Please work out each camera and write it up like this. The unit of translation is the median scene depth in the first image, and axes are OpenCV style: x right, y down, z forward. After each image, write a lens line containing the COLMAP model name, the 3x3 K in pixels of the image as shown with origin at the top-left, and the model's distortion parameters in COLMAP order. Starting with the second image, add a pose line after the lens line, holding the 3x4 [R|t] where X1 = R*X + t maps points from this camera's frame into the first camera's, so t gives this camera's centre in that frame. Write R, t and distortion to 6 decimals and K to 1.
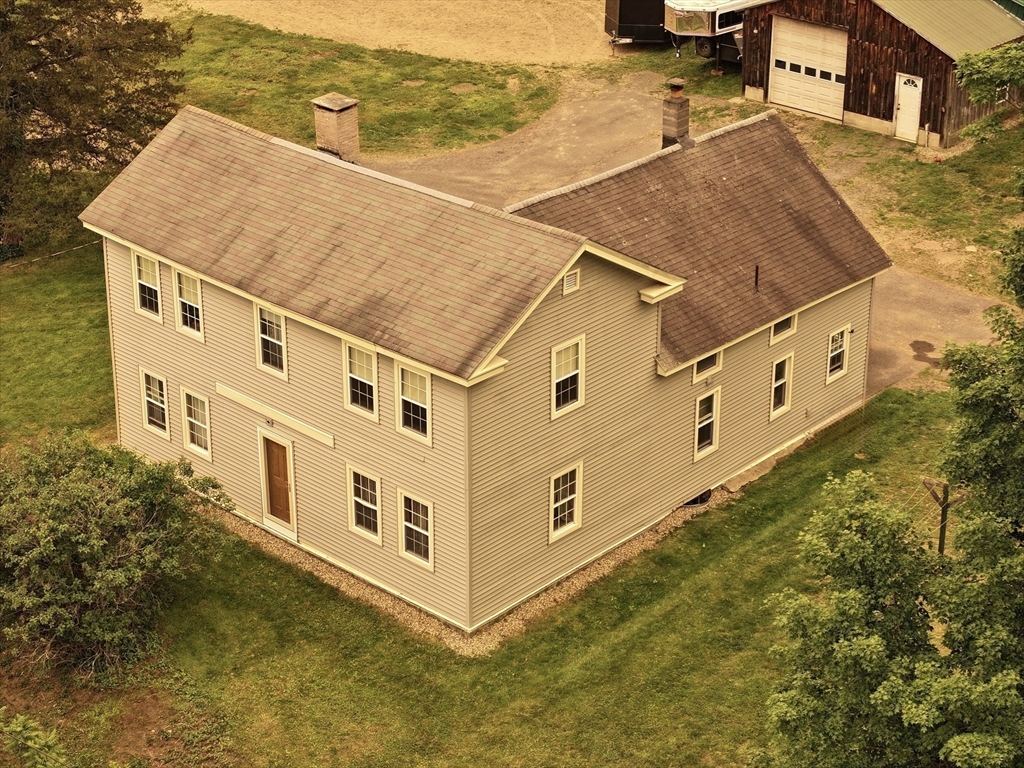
lens RADIAL K [[2041.7, 0, 512.2], [0, 2041.7, 383.1], [0, 0, 1]] dist [-0.164102, 0.000000]
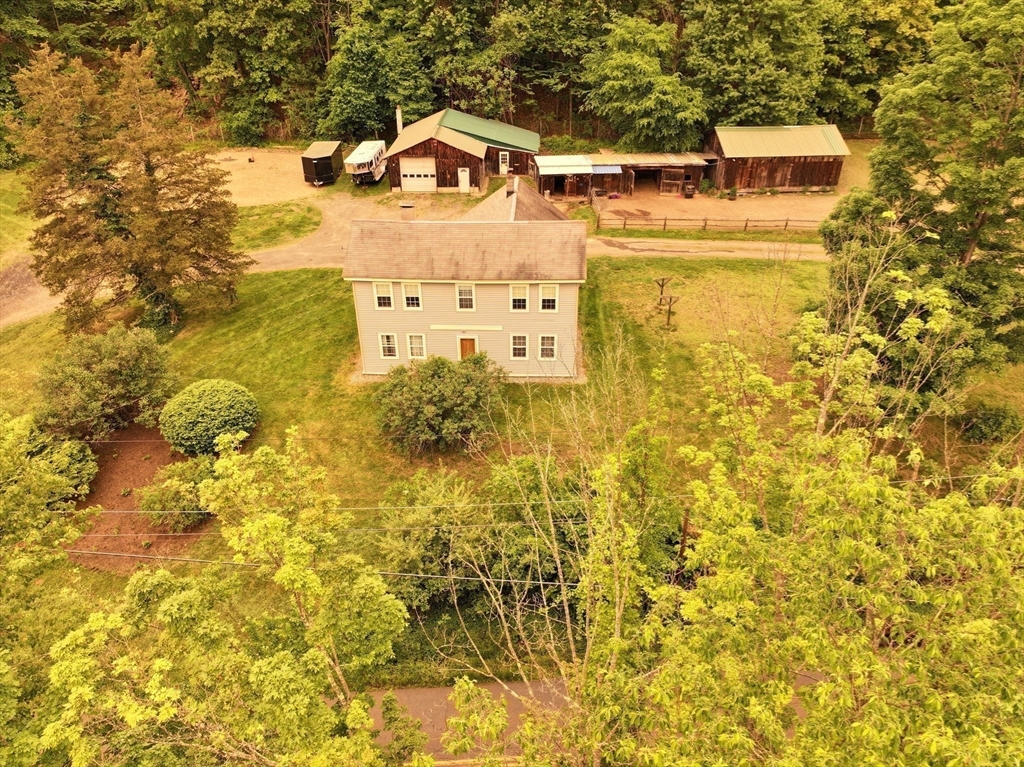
lens RADIAL K [[720.6, 0, 515.7], [0, 720.6, 382.5], [0, 0, 1]] dist [-0.004948, 0.018610]
pose [[0.751261, -0.350543, 0.559220, -0.434414], [0.289429, 0.936457, 0.198190, -0.058201], [-0.593159, 0.012962, 0.804981, 0.194927]]
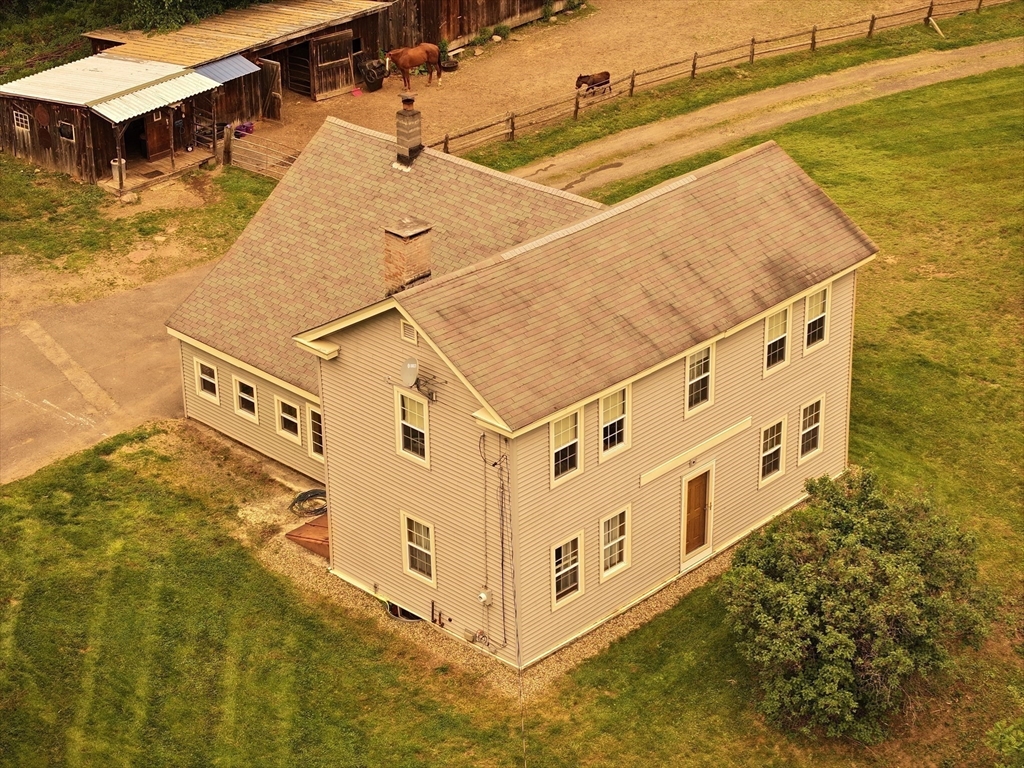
lens RADIAL K [[2041.7, 0, 513.4], [0, 2041.7, 384.5], [0, 0, 1]] dist [-0.164102, 0.000000]
pose [[0.012516, -0.443051, 0.896409, -0.765564], [0.445677, 0.804979, 0.391639, -0.340315], [-0.895106, 0.394607, 0.207533, 0.636654]]
